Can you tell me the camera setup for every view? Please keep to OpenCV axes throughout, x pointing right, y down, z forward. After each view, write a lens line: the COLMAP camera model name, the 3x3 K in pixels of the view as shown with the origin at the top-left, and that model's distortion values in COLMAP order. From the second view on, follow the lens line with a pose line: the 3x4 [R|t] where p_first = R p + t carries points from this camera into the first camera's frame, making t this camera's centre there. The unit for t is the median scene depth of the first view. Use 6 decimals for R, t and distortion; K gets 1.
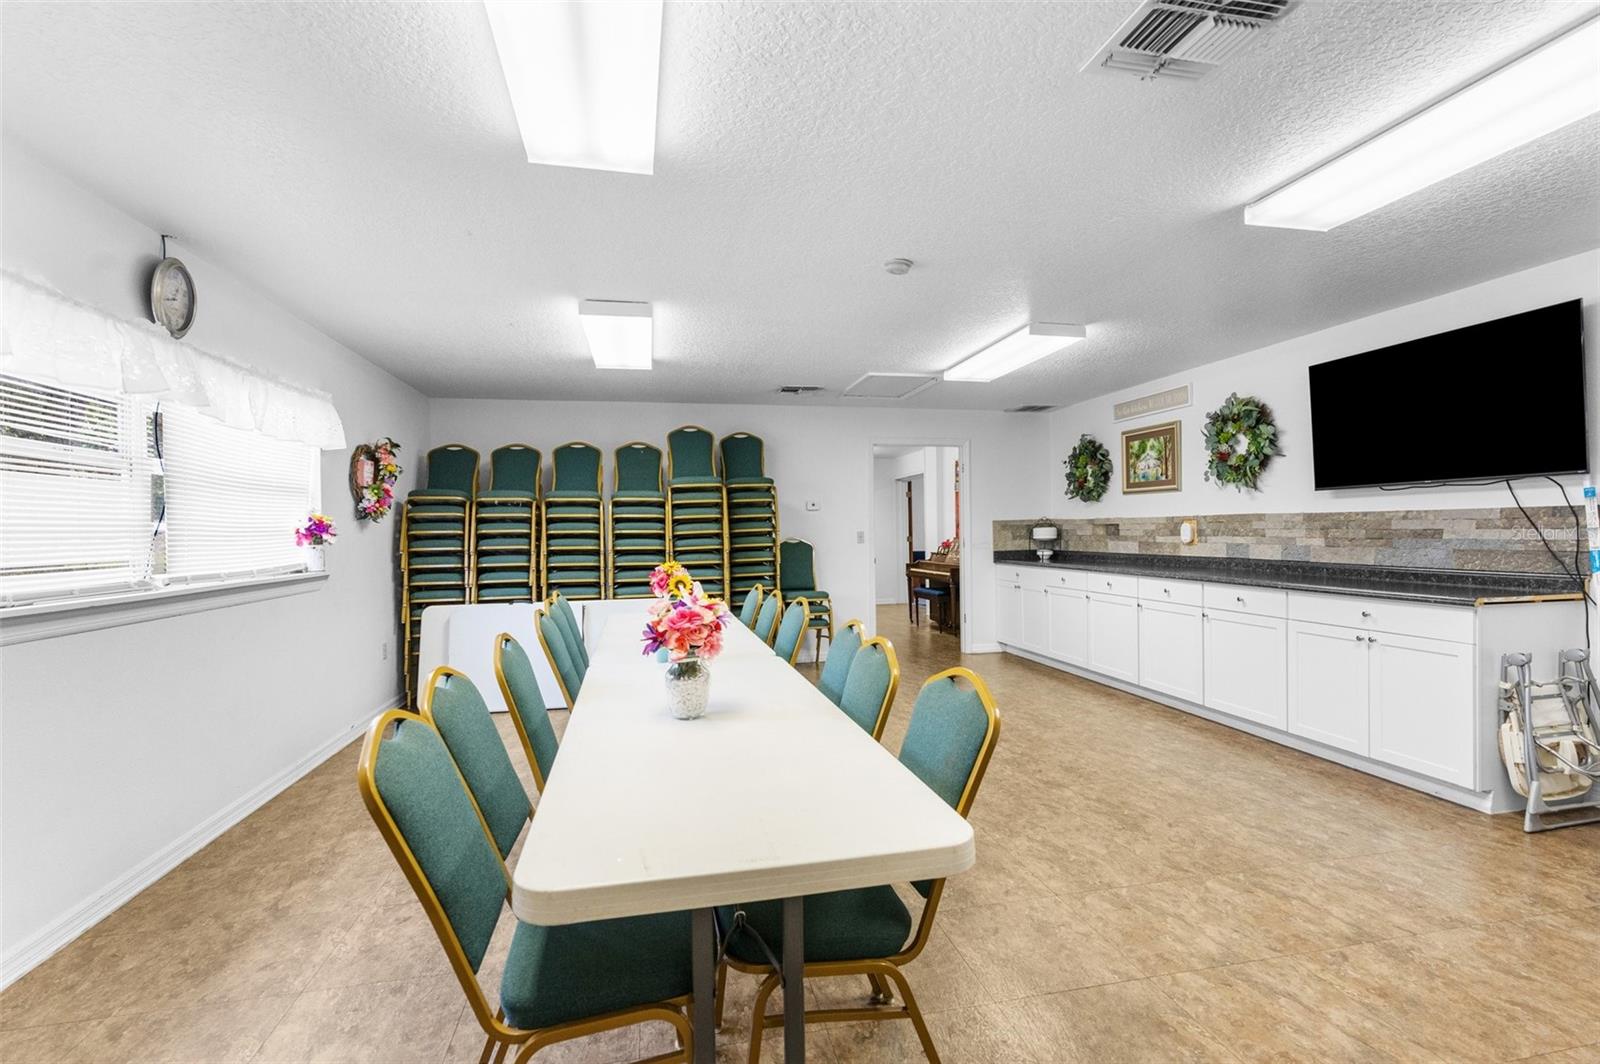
lens RADIAL K [[731.8, 0, 803.6], [0, 731.8, 535.4], [0, 0, 1]] dist [-0.007121, 0.003994]
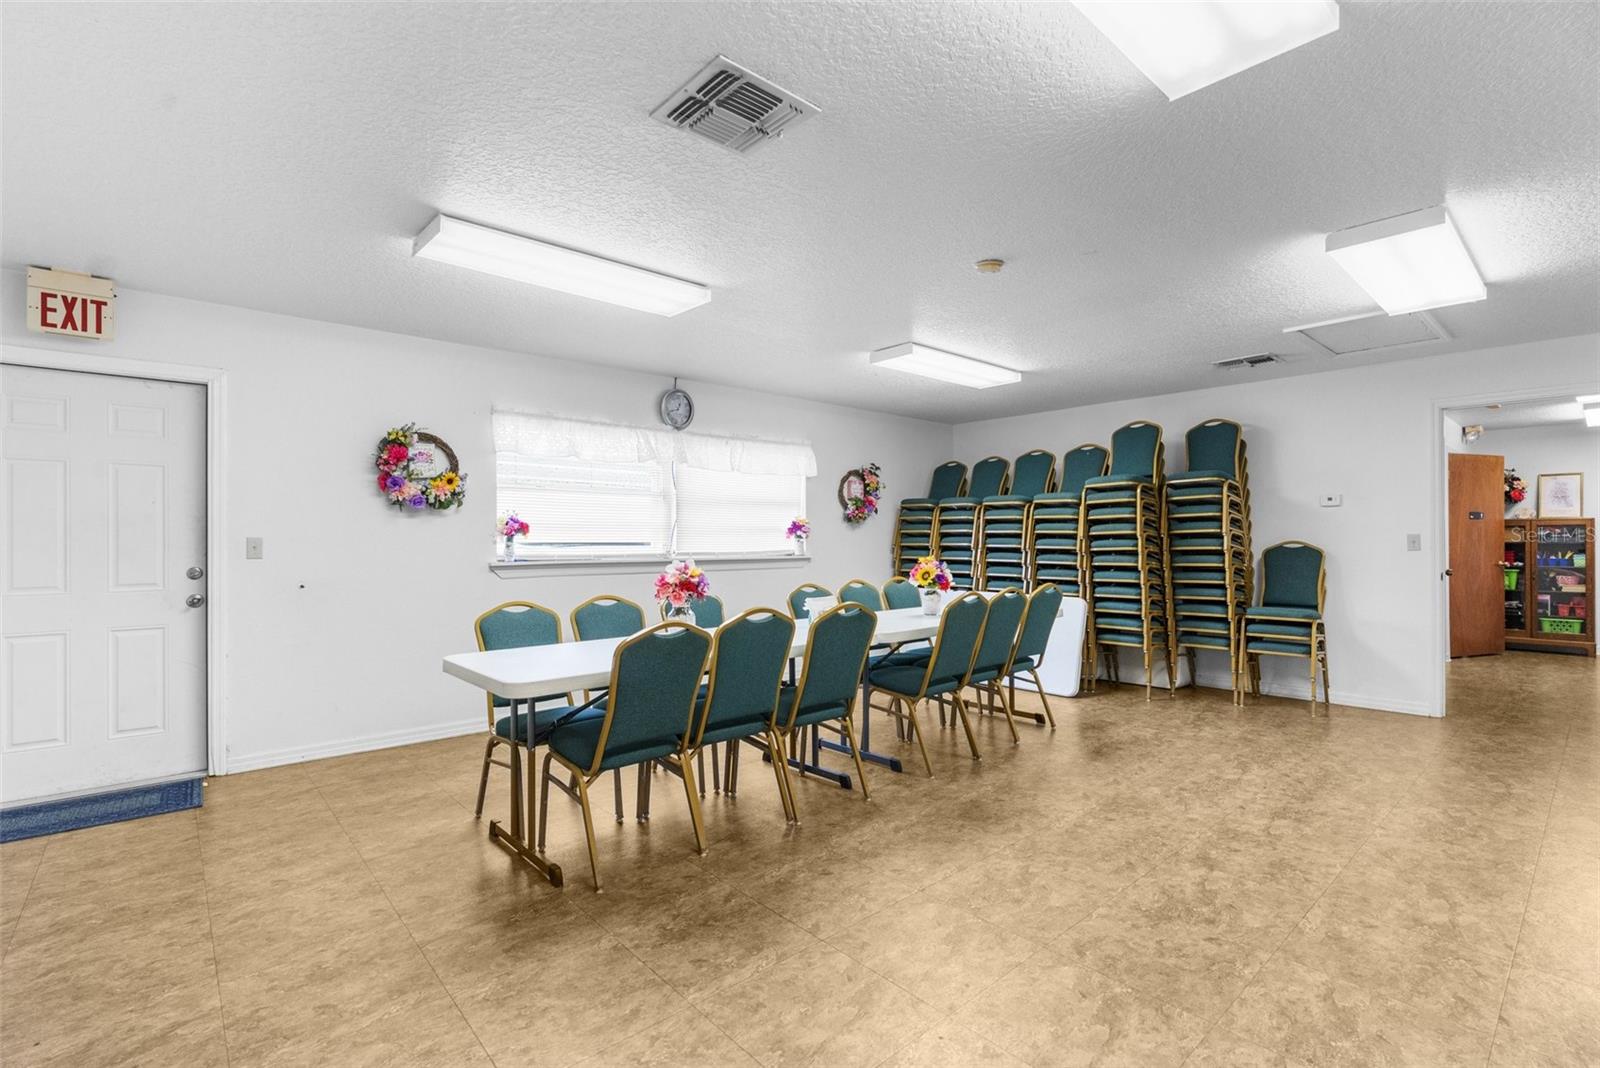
lens RADIAL K [[731.8, 0, 784.8], [0, 731.8, 536.0], [0, 0, 1]] dist [-0.007121, 0.003994]
pose [[0.486141, 0.011446, -0.873805, 0.739154], [-0.012060, 0.999907, 0.006388, -0.000971], [0.873797, 0.007433, 0.486234, 0.222962]]
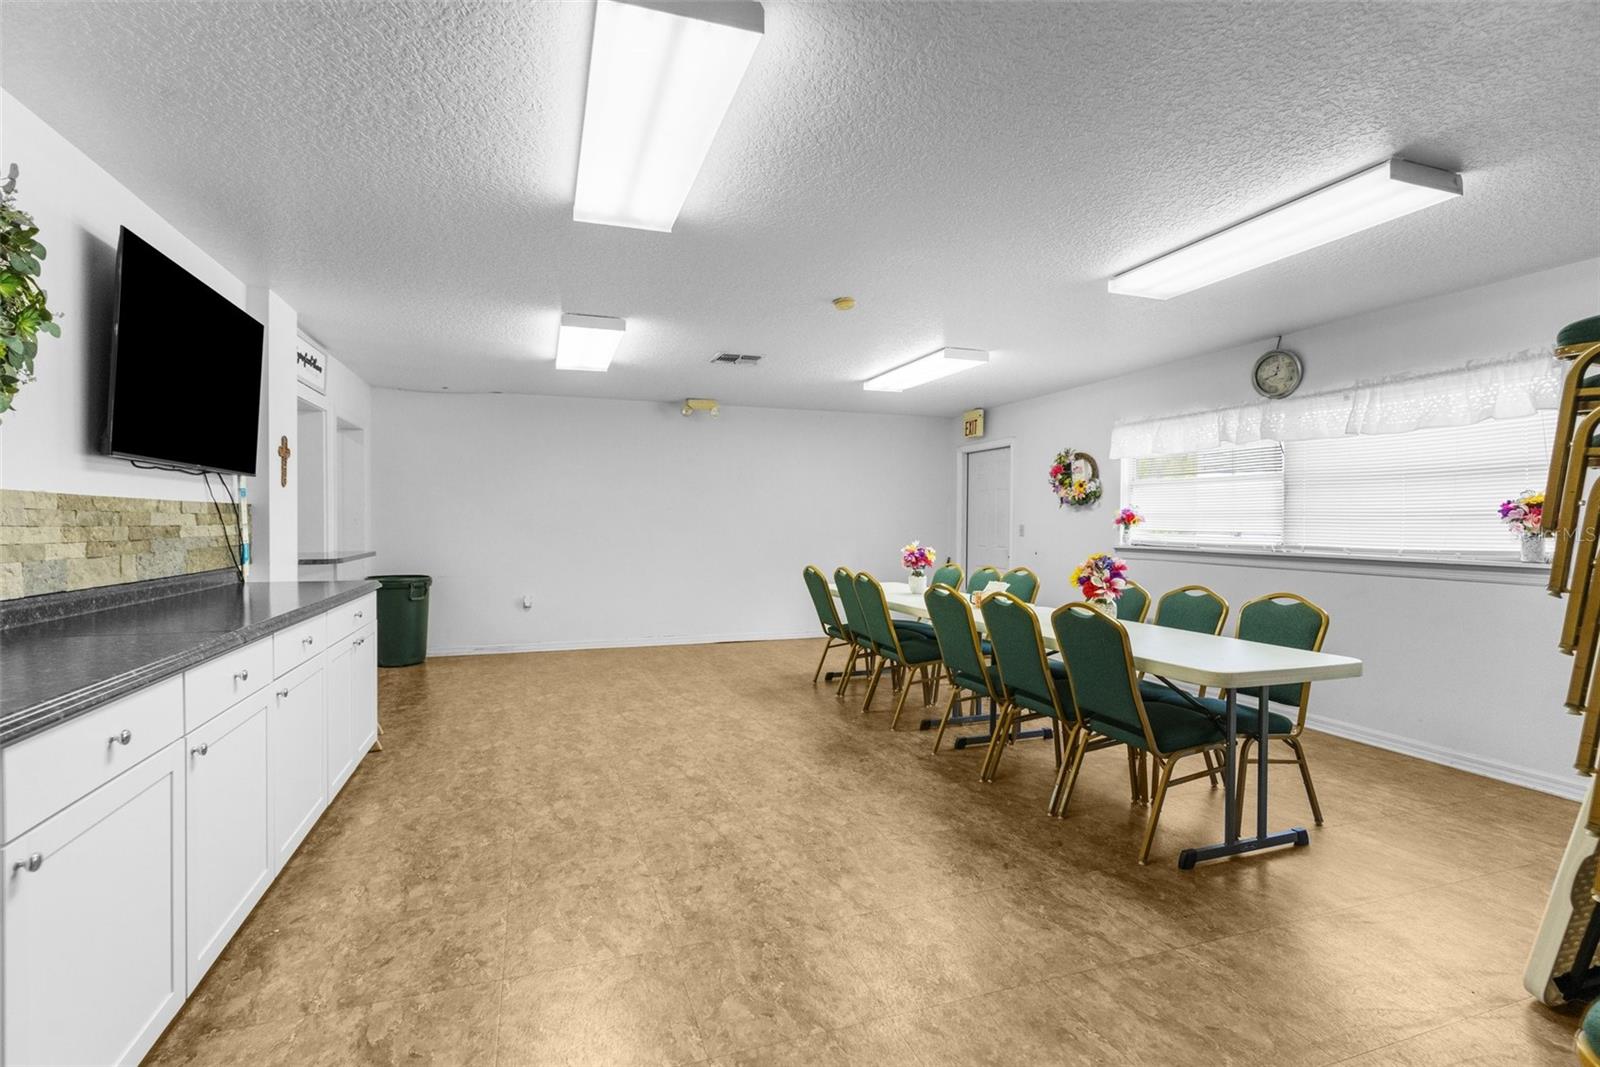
lens RADIAL K [[731.8, 0, 786.7], [0, 731.8, 521.9], [0, 0, 1]] dist [-0.007121, 0.003994]
pose [[-0.993086, 0.009943, -0.116965, 0.311394], [0.008785, 0.999907, 0.010410, -0.014749], [0.117058, 0.009311, -0.993081, 1.856739]]
